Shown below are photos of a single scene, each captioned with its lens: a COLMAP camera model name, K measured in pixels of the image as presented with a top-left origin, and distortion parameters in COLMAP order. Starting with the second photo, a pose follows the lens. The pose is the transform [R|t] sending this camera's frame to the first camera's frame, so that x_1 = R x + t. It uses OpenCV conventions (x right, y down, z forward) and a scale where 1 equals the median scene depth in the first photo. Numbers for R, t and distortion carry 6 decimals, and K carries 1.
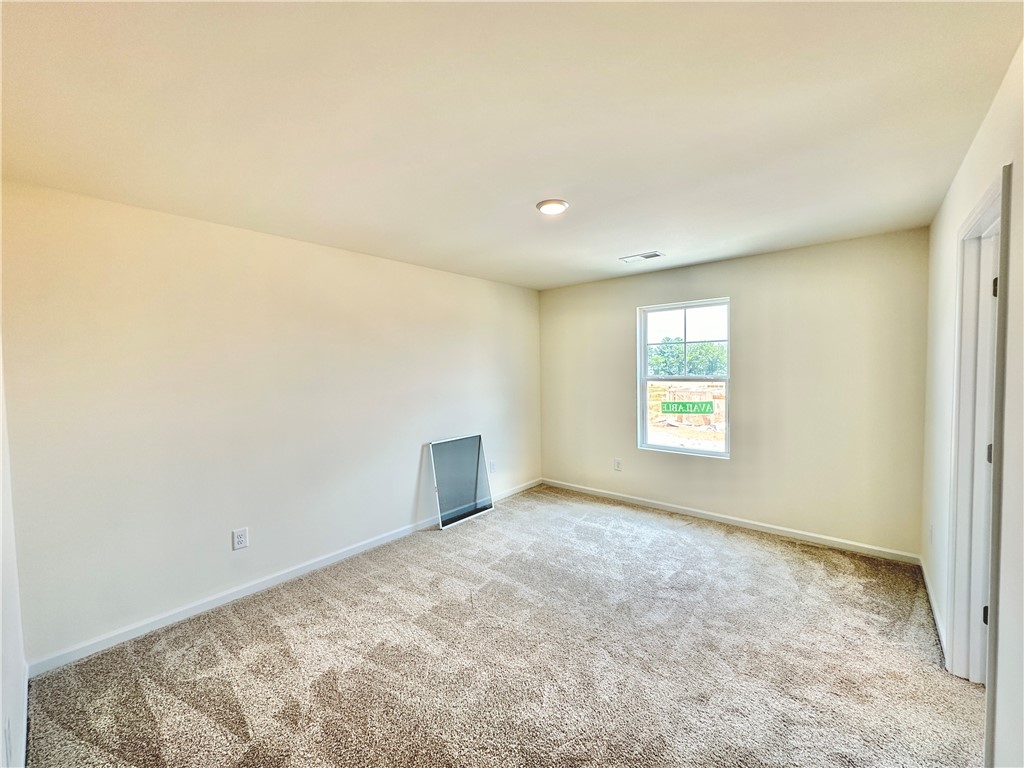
lens RADIAL K [[414.9, 0, 507.9], [0, 414.9, 381.9], [0, 0, 1]] dist [0.002885, 0.000323]
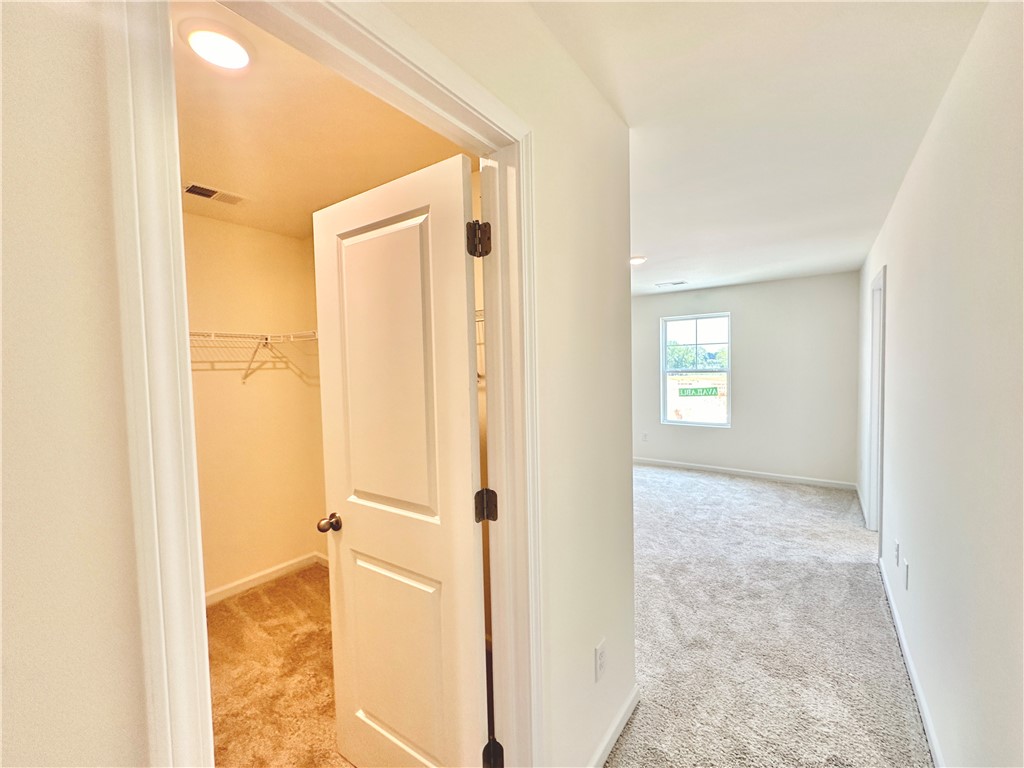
lens RADIAL K [[408.6, 0, 511.2], [0, 408.6, 382.6], [0, 0, 1]] dist [-0.000938, 0.000083]
pose [[0.997769, -0.008759, 0.066179, -0.392674], [0.008592, 0.999959, 0.002814, 0.031961], [-0.066200, -0.002239, 0.997804, -0.436346]]
